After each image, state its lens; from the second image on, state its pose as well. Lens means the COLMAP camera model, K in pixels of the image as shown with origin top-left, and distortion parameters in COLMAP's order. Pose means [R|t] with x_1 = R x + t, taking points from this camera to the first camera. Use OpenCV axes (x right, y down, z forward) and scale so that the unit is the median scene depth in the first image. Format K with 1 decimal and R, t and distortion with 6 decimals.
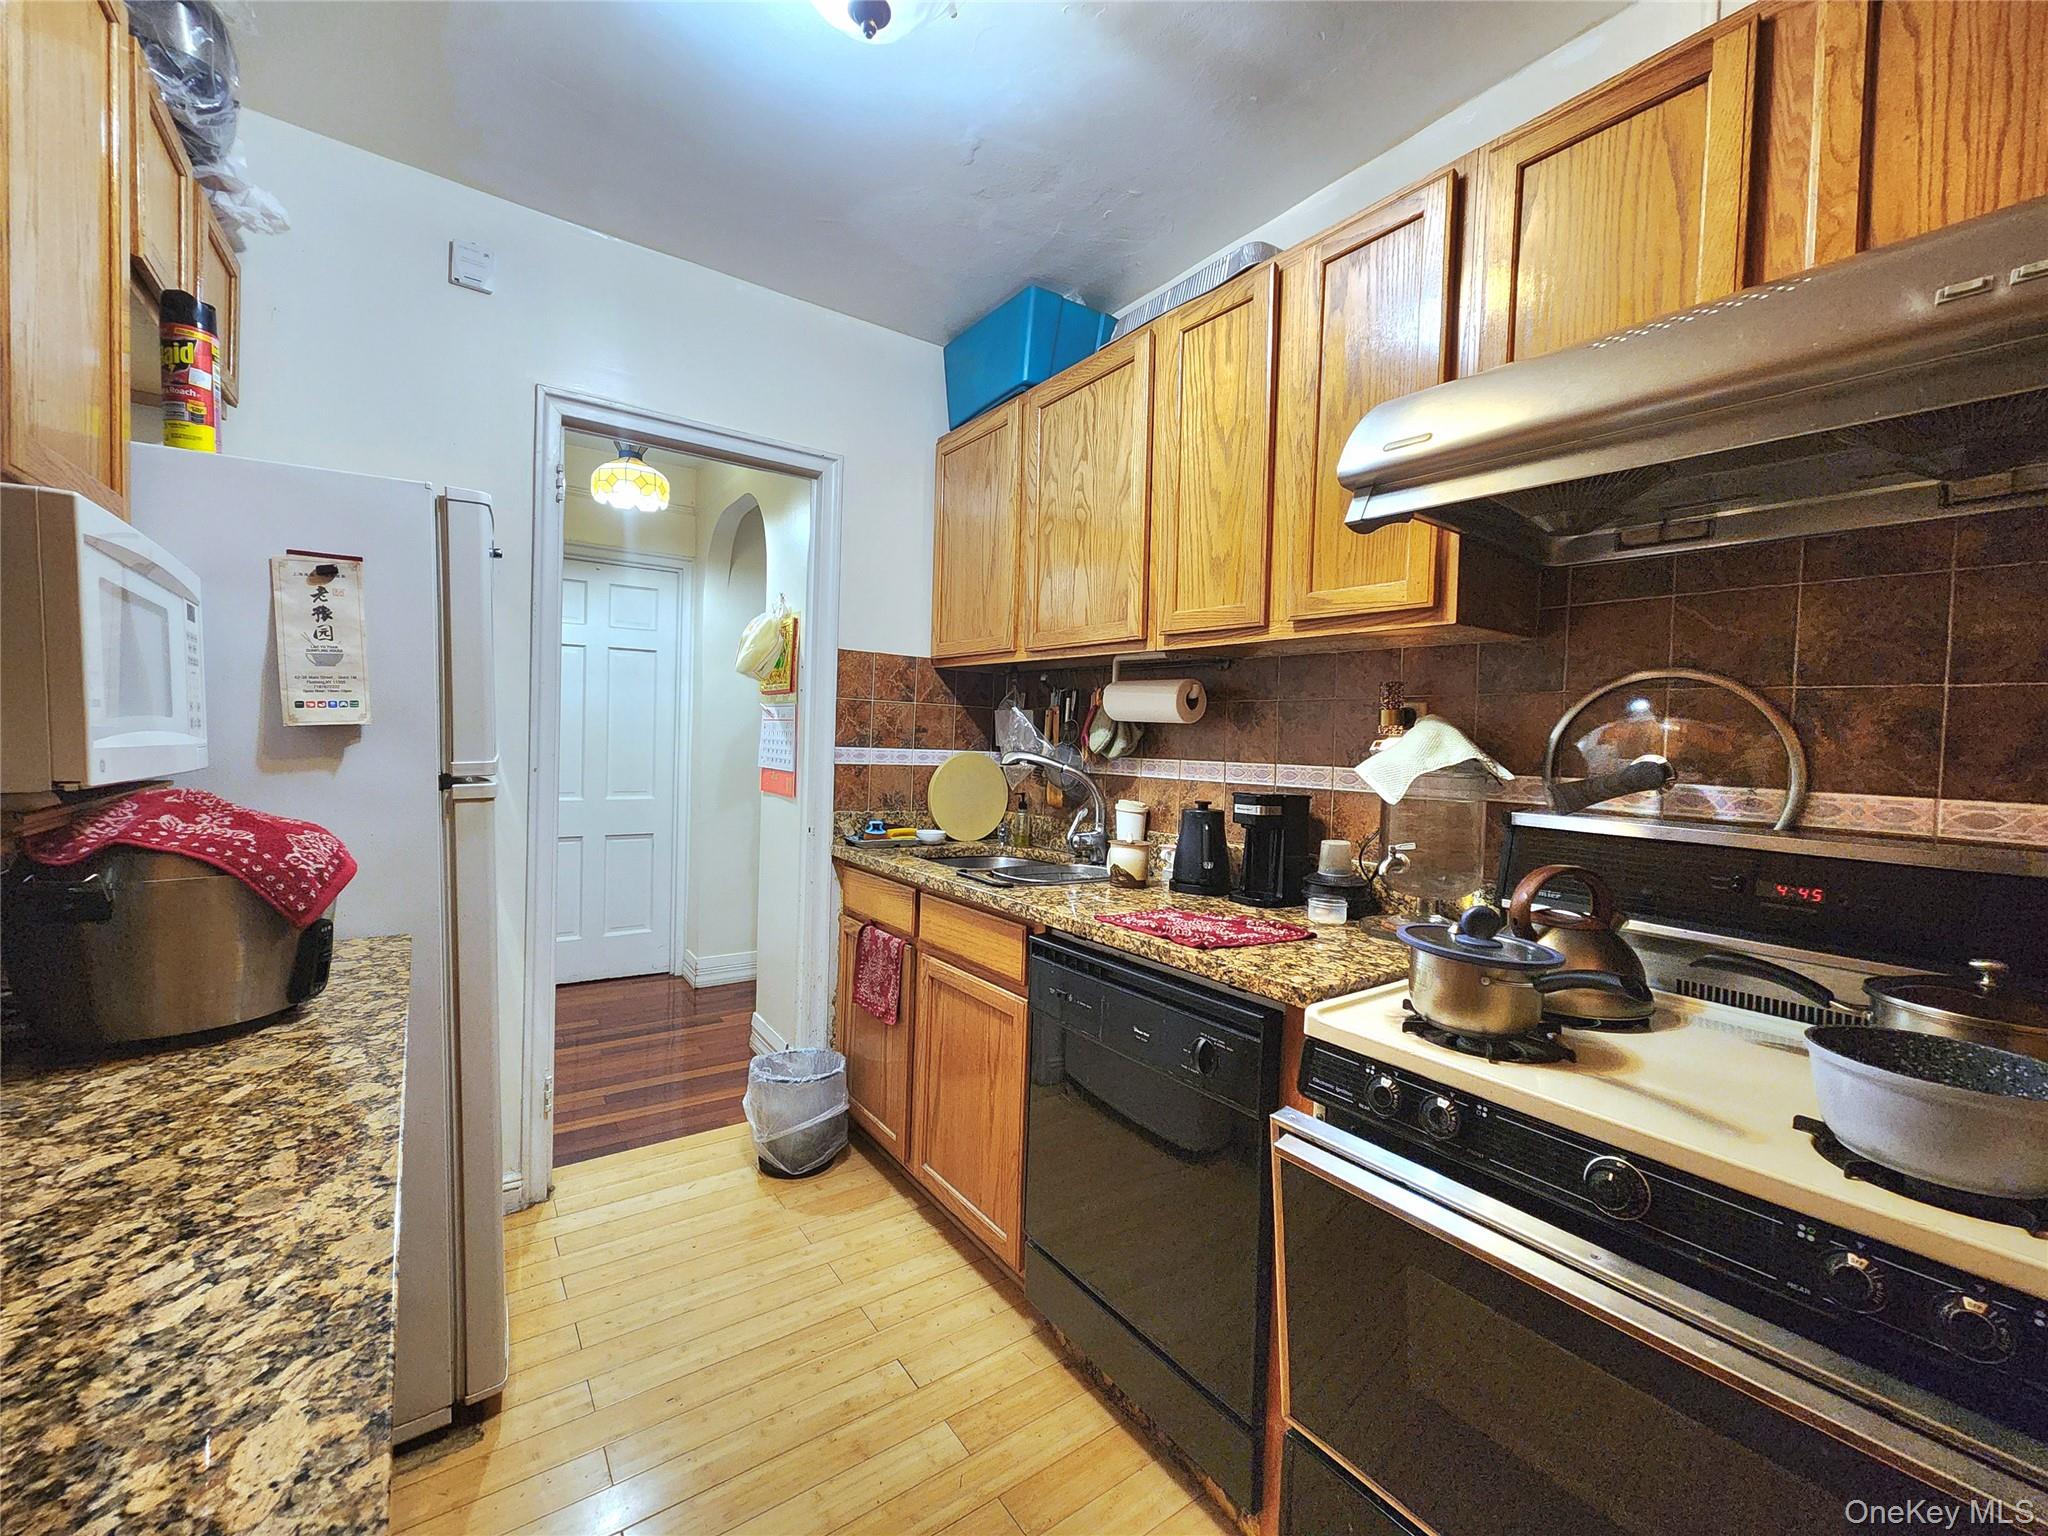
lens RADIAL K [[827.4, 0, 1020.5], [0, 827.4, 758.6], [0, 0, 1]] dist [0.000905, 0.000374]
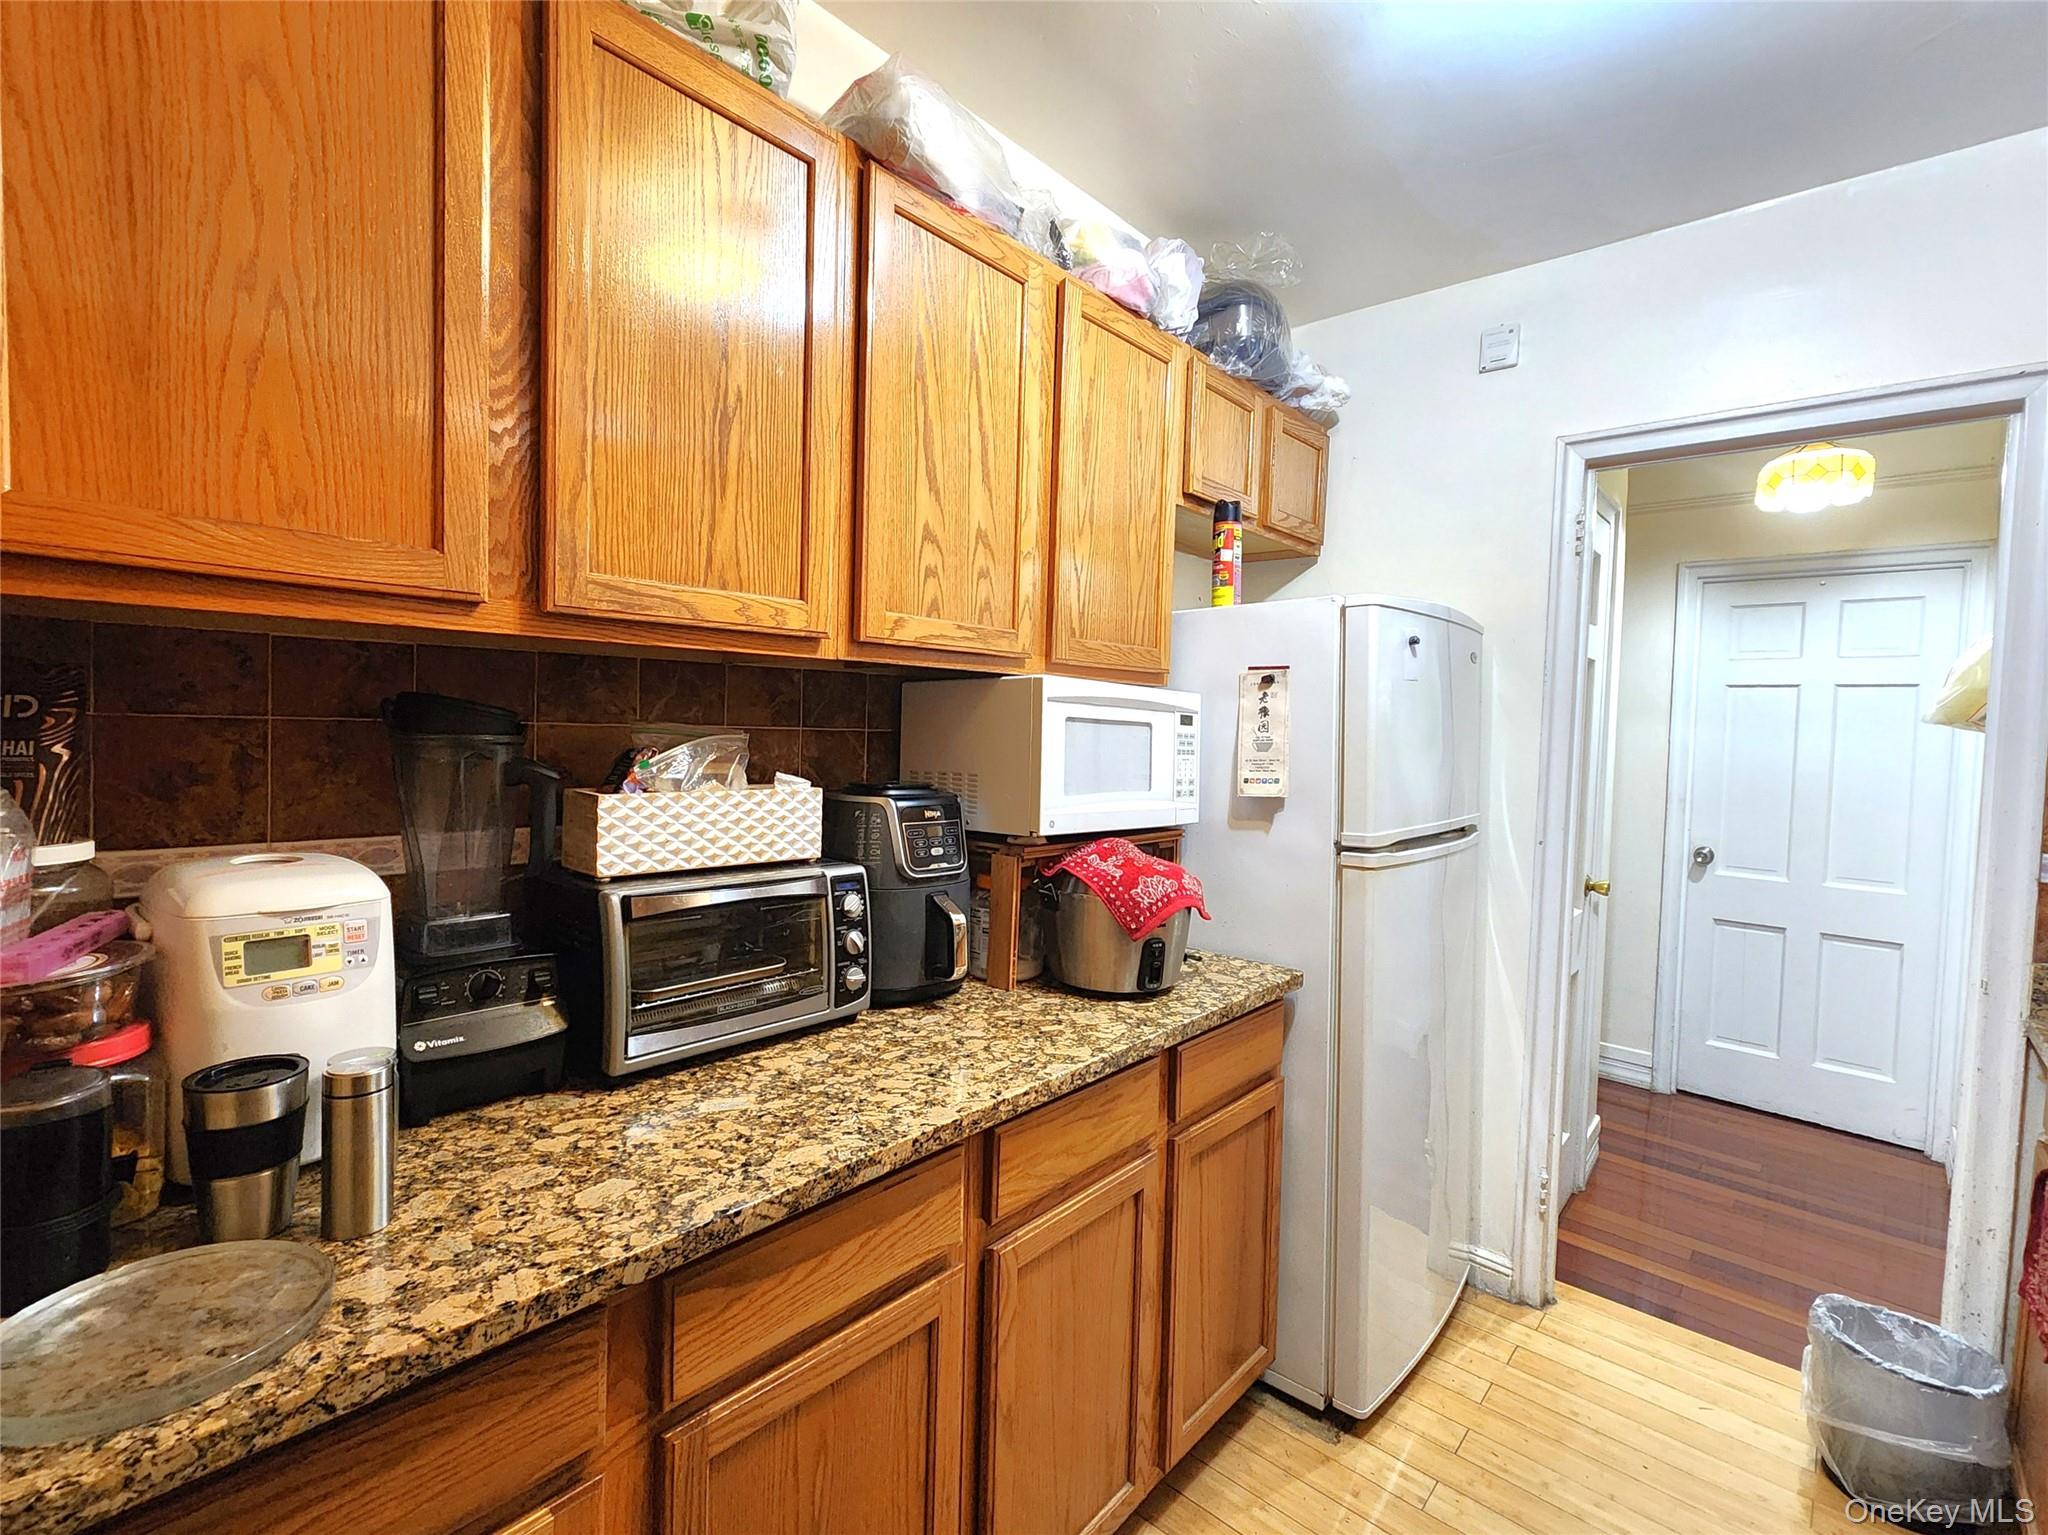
lens RADIAL K [[918.7, 0, 1015.3], [0, 918.7, 761.0], [0, 0, 1]] dist [-0.001383, 0.000189]
pose [[0.228788, 0.011238, -0.973411, 0.348722], [-0.055161, 0.998476, -0.001437, -0.052148], [0.971912, 0.054023, 0.229059, 0.201856]]
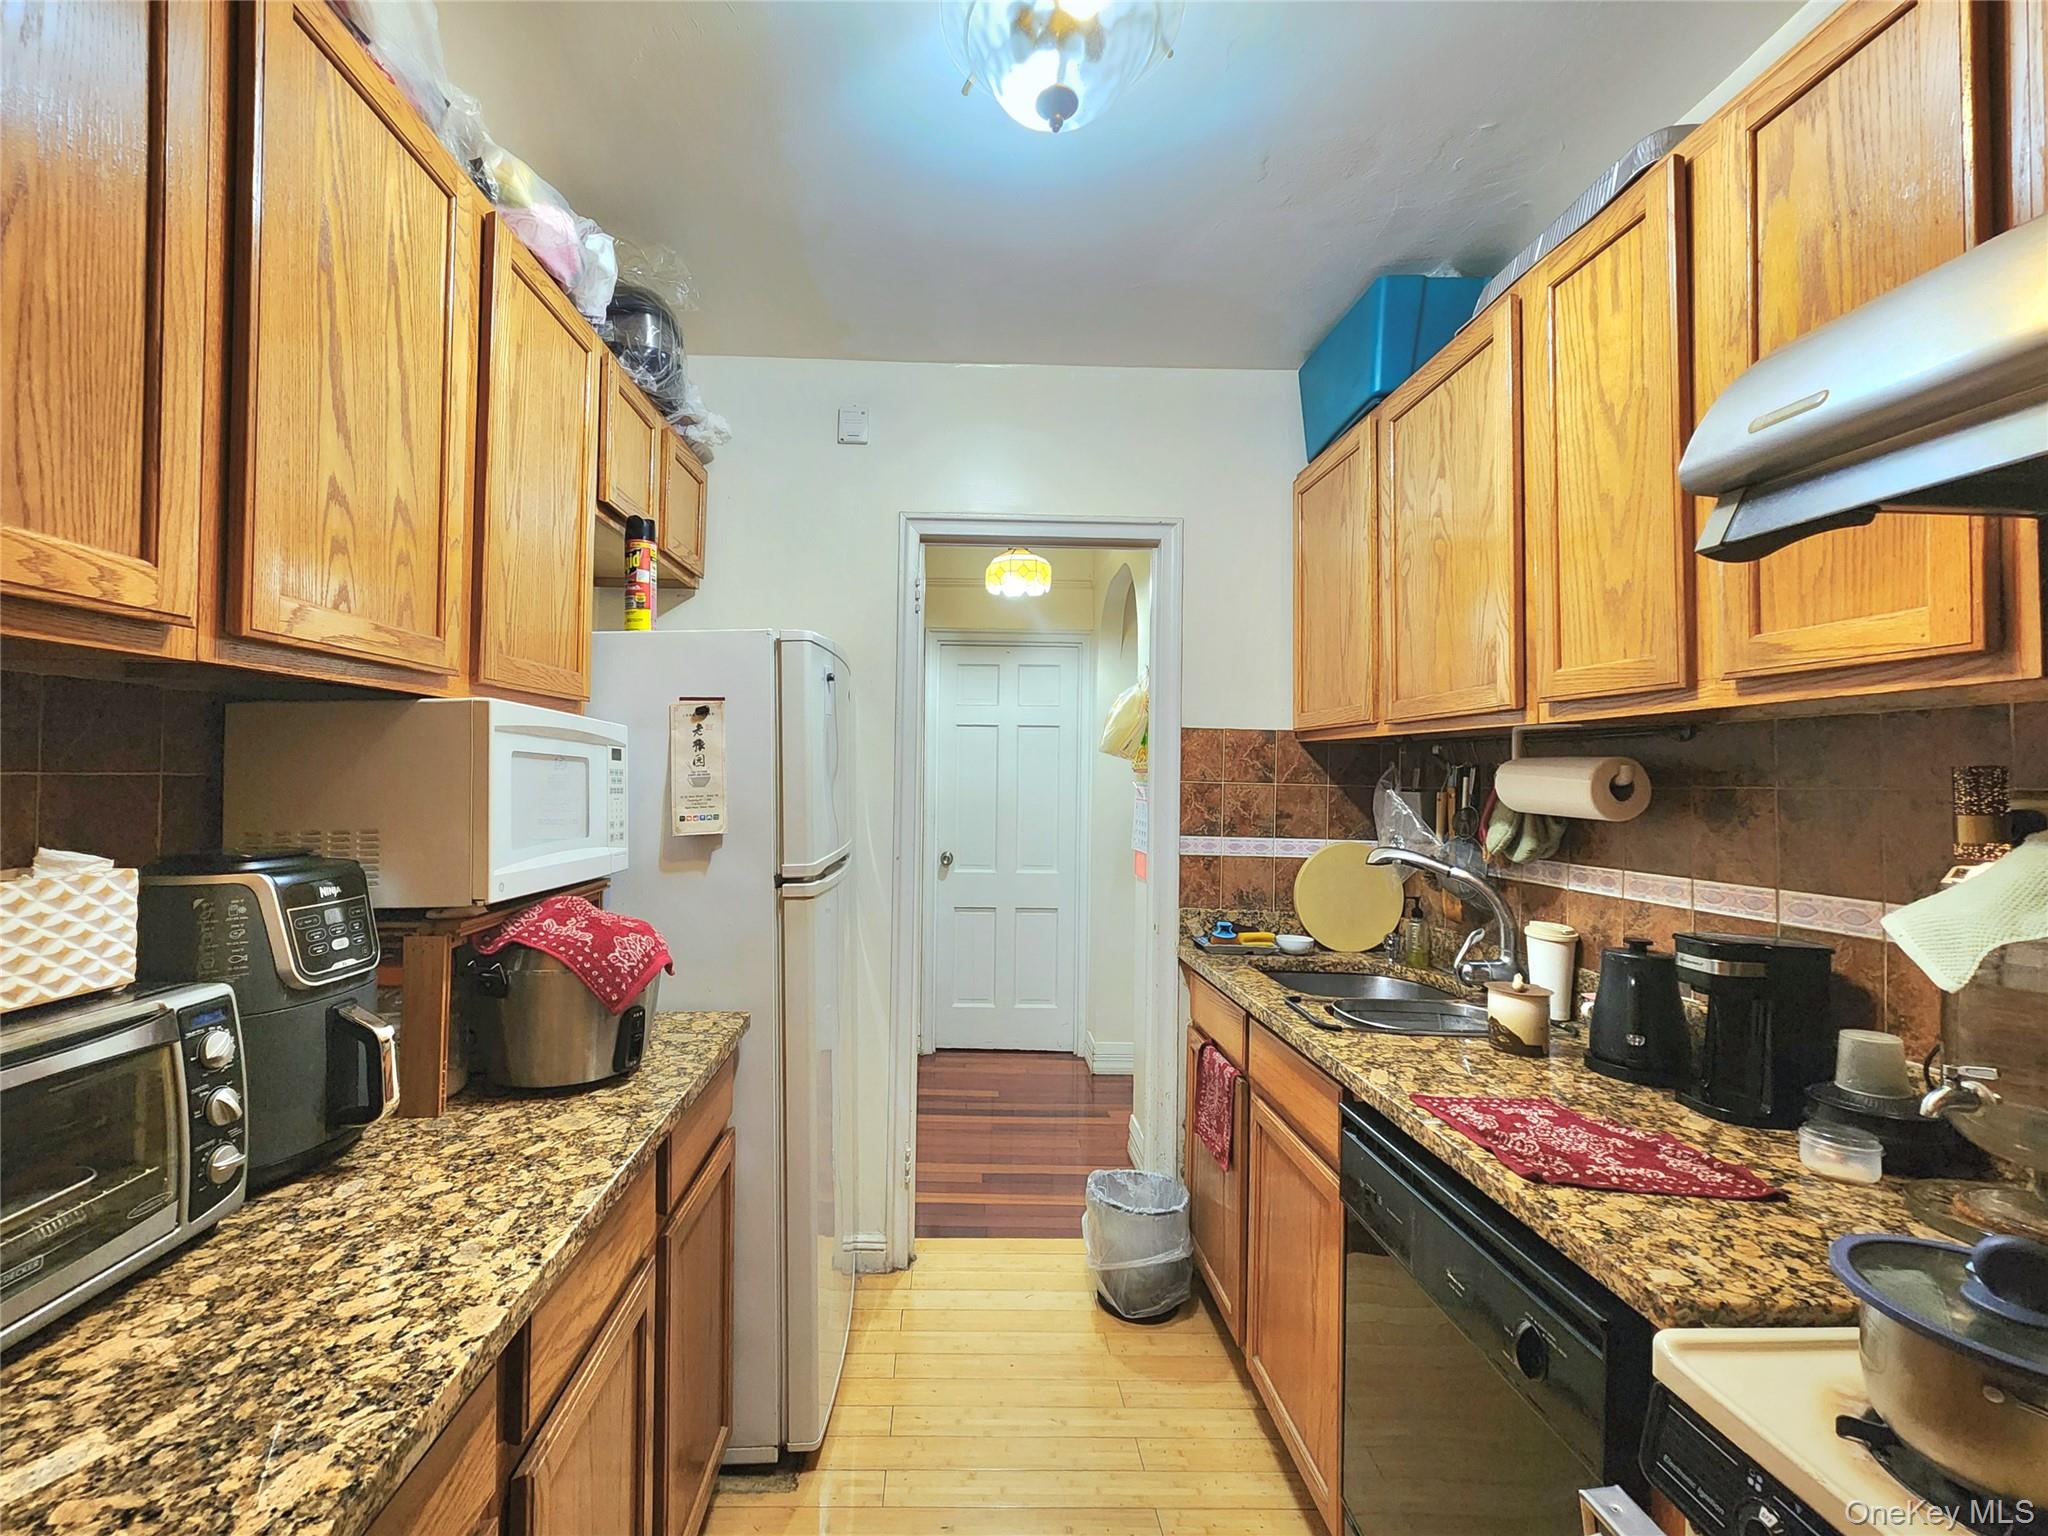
lens RADIAL K [[897.0, 0, 963.4], [0, 897.0, 758.7], [0, 0, 1]] dist [0.000414, -0.000437]
pose [[0.827945, -0.036829, -0.559598, 0.174773], [0.000982, 0.997935, -0.064223, -0.047870], [0.560808, 0.052624, 0.826272, 0.074909]]
